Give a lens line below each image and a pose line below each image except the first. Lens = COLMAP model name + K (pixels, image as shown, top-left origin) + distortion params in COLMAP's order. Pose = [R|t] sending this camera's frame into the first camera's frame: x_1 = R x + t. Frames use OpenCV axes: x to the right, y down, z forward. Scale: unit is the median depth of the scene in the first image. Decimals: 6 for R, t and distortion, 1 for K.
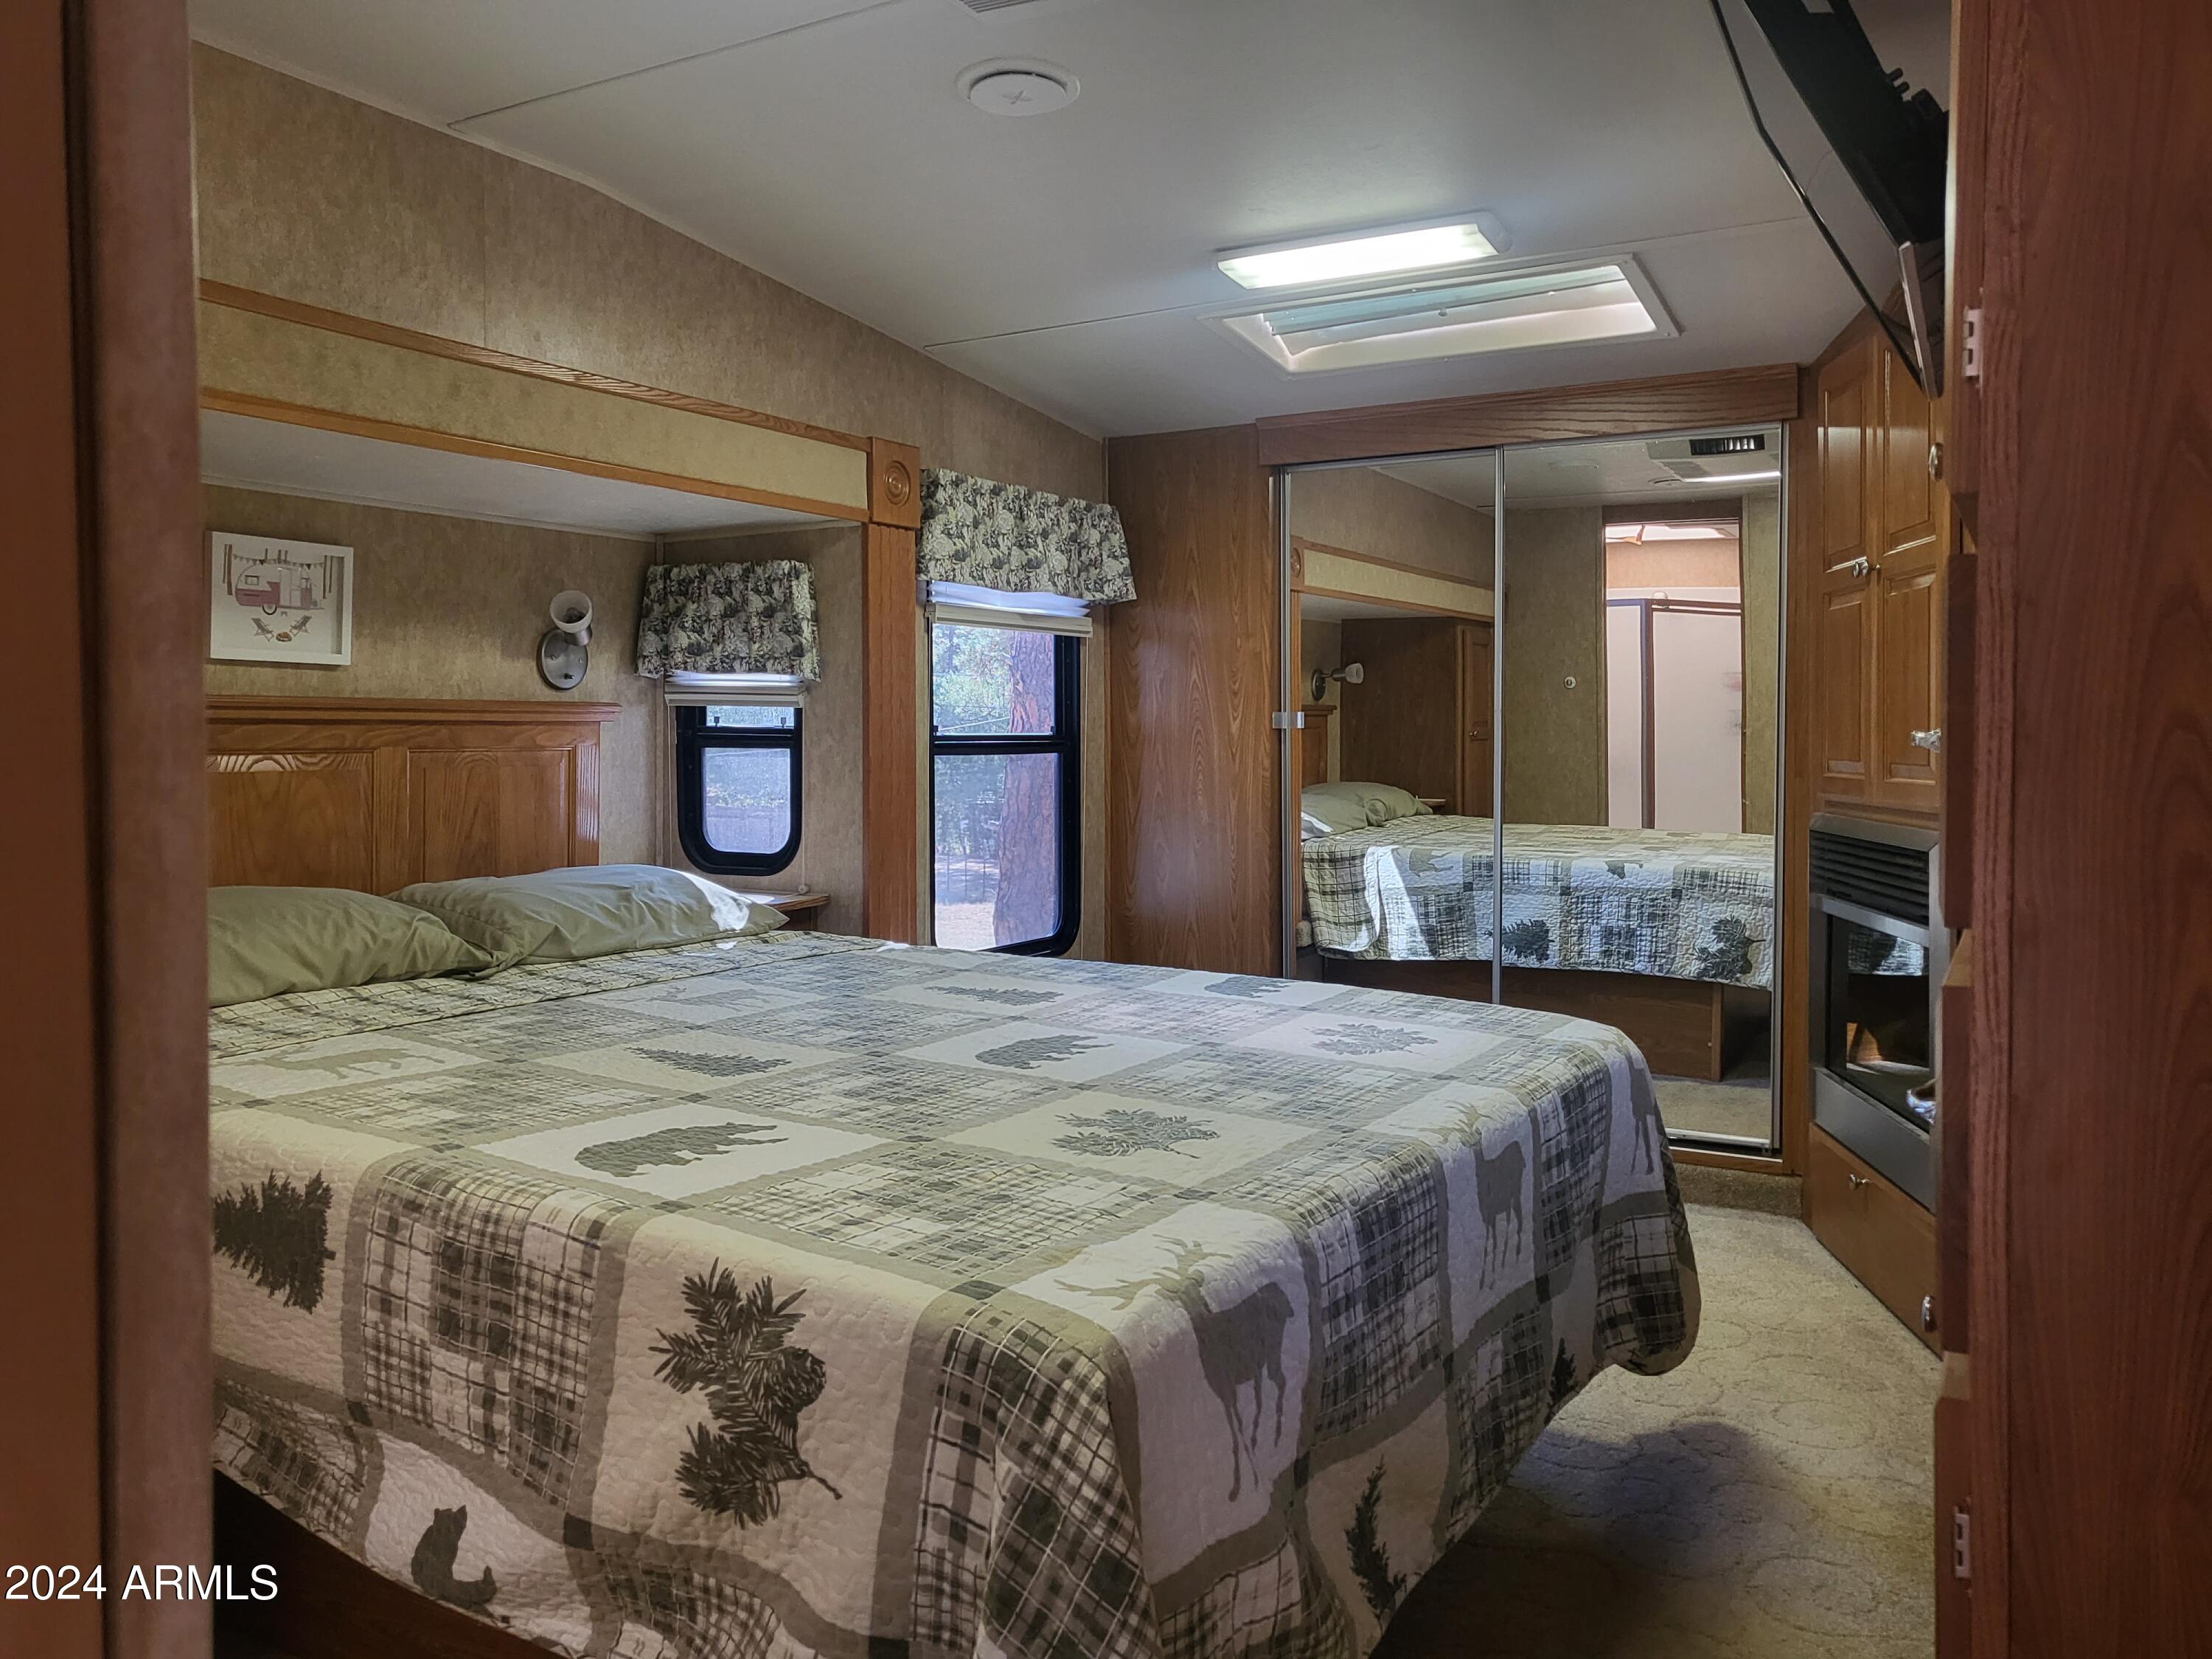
lens RADIAL K [[1711.1, 0, 1107.7], [0, 1711.1, 815.3], [0, 0, 1]] dist [-0.018815, 0.070010]
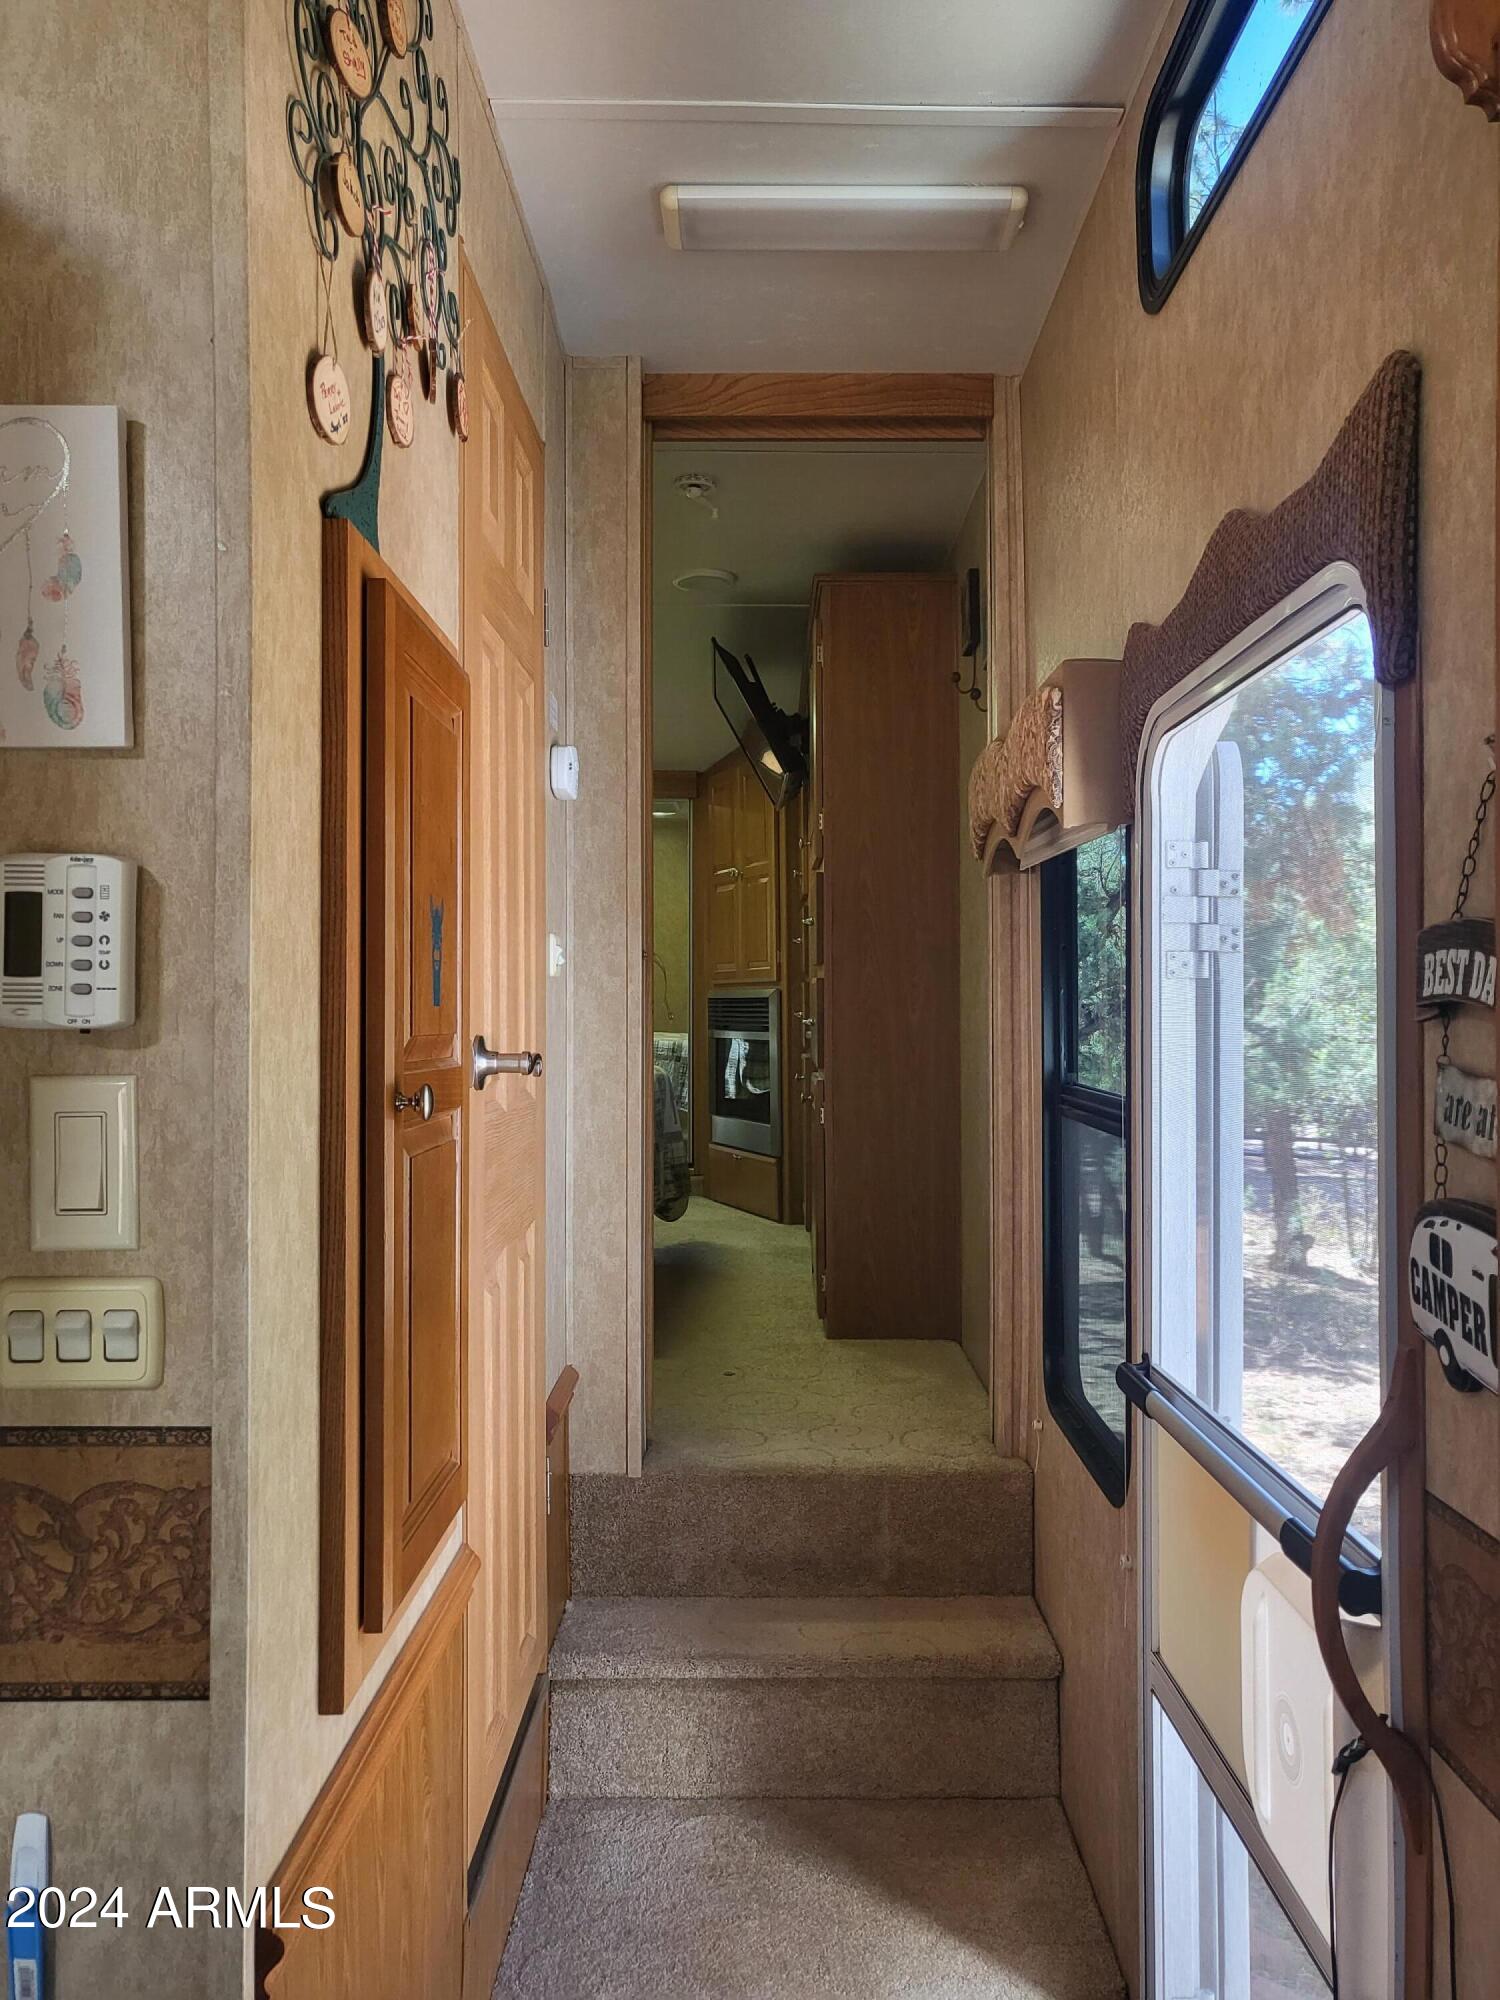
lens RADIAL K [[1547.1, 0, 787.7], [0, 1547.1, 1002.3], [0, 0, 1]] dist [-0.018815, 0.070010]
pose [[0.868412, 0.006018, 0.495807, -0.543086], [0.018880, 0.998800, -0.045191, 0.124397], [-0.495484, 0.048606, 0.867256, -0.837362]]
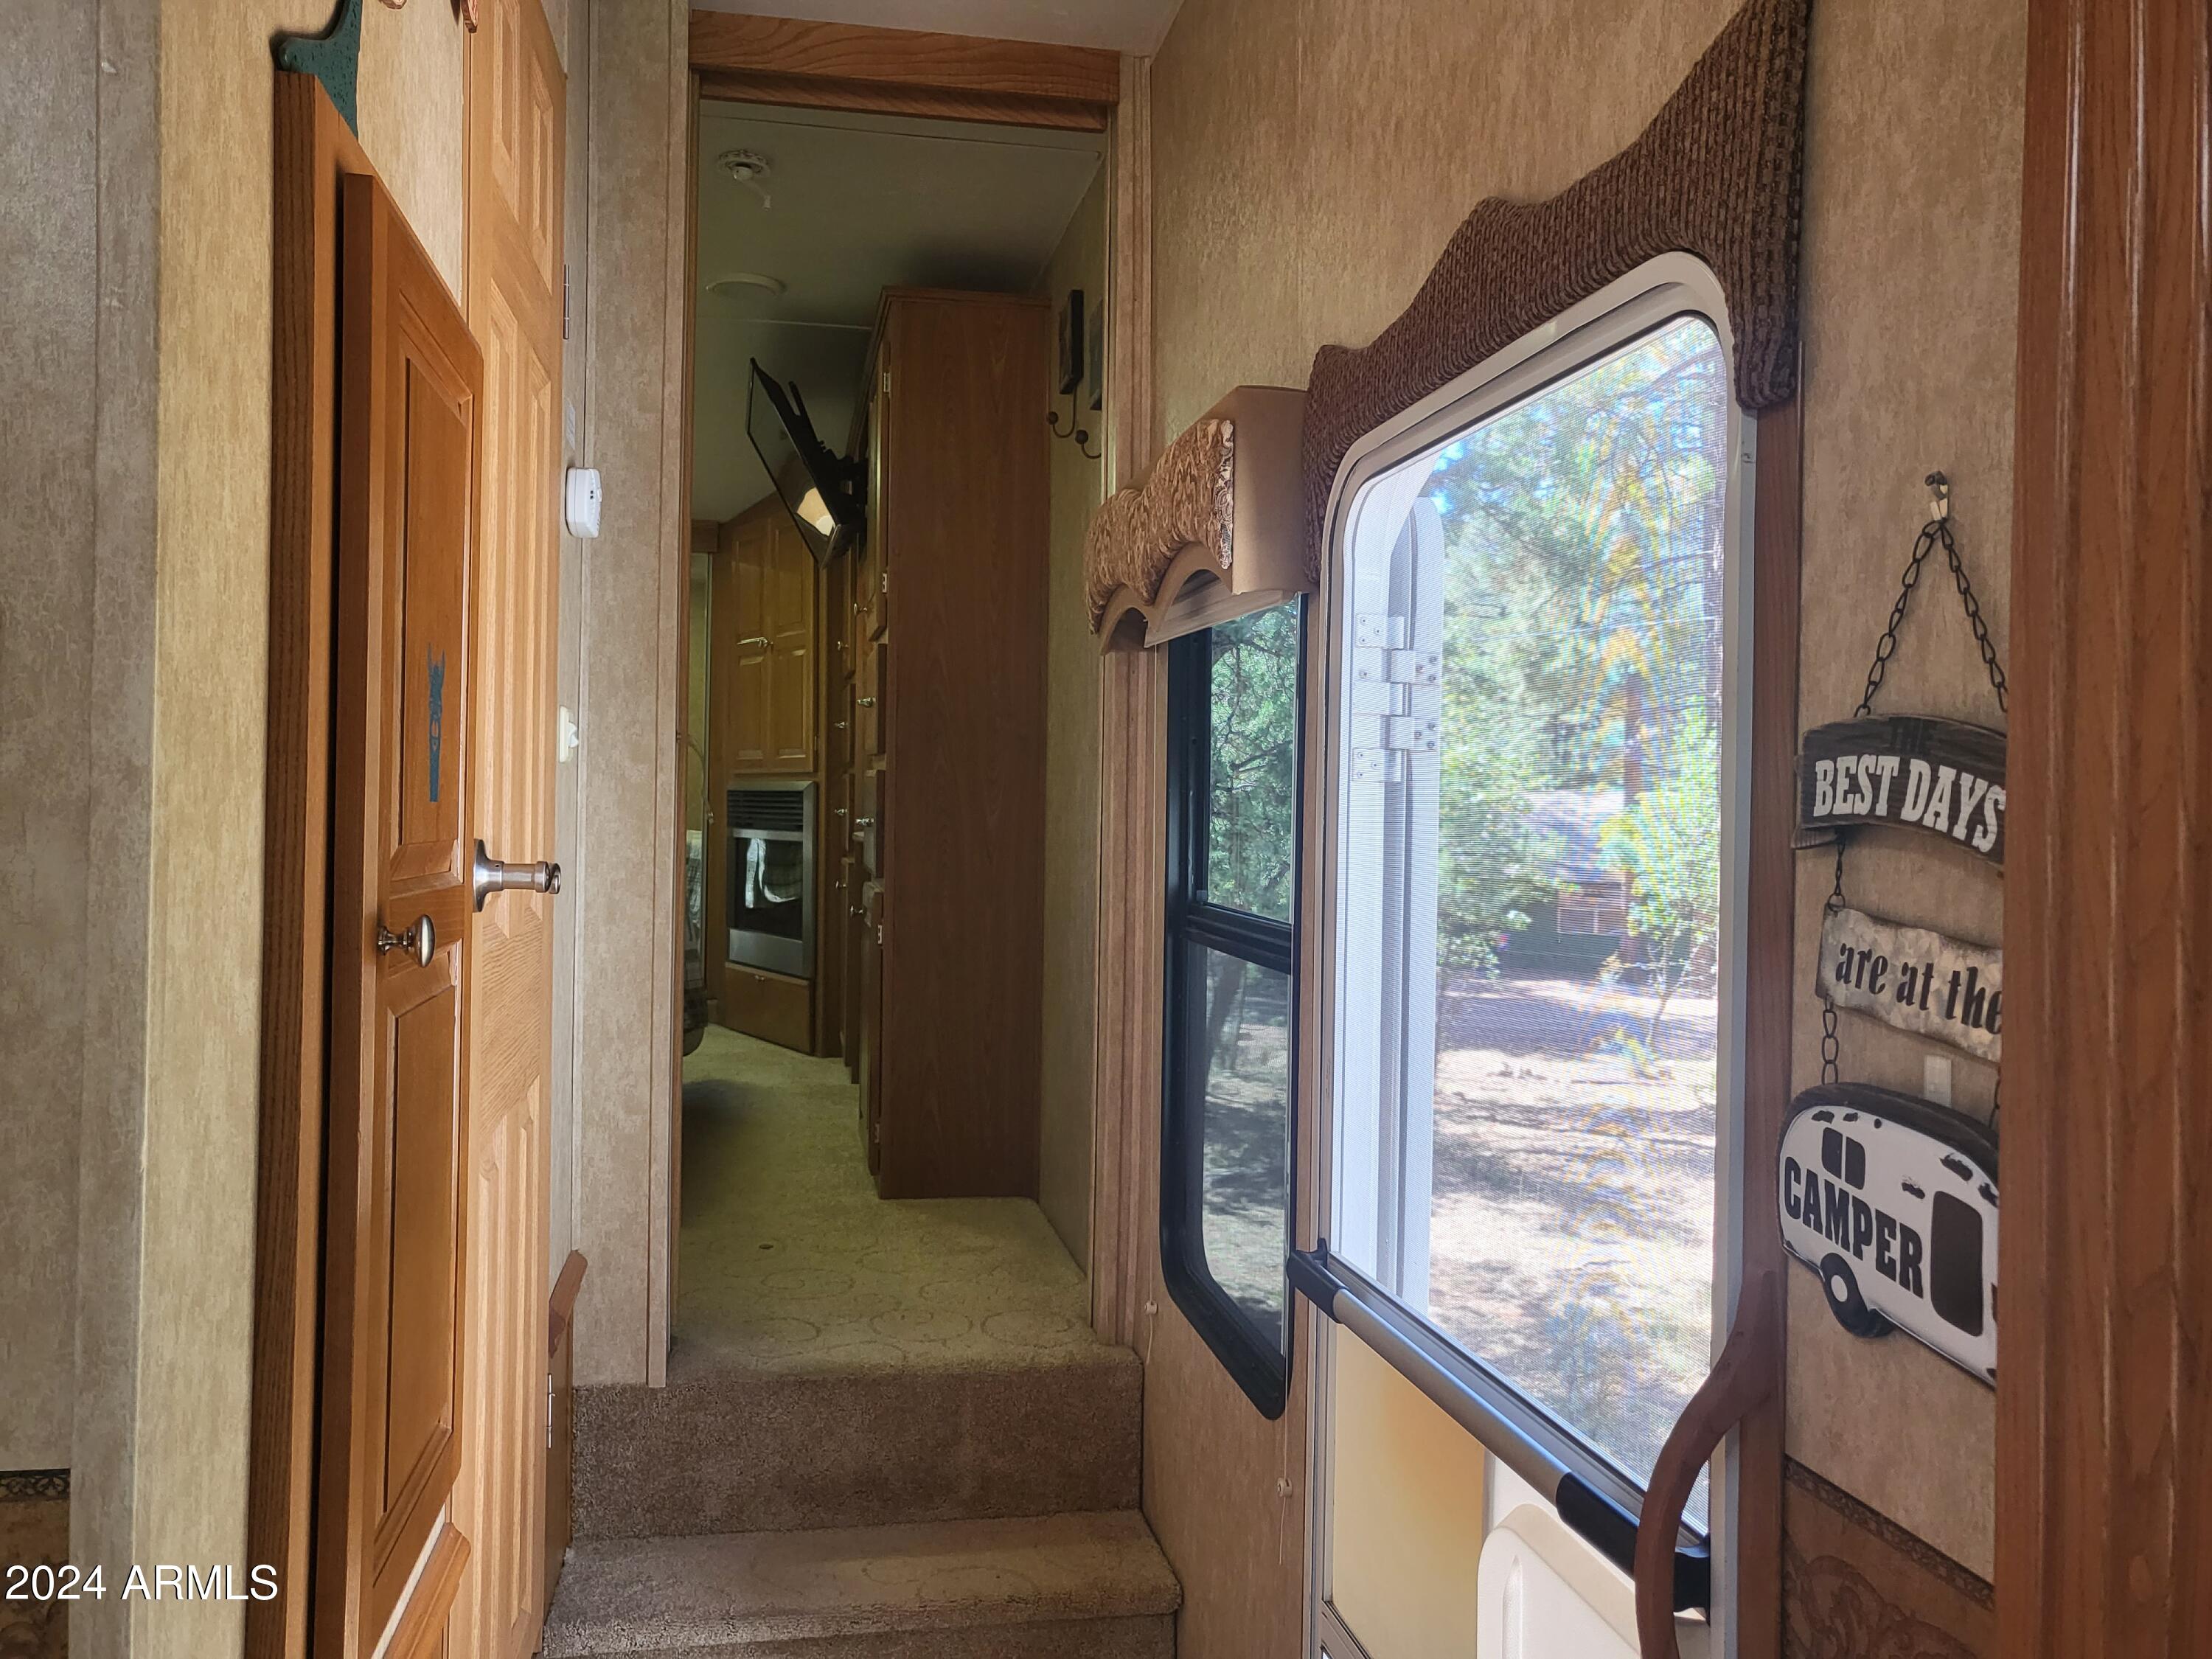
lens RADIAL K [[1737.4, 0, 1107.1], [0, 1737.4, 813.4], [0, 0, 1]] dist [-0.022514, 0.076867]
pose [[0.770897, 0.016011, 0.636759, -0.527482], [0.007606, 0.999381, -0.034337, 0.118085], [-0.636915, 0.031314, 0.770298, -0.747480]]
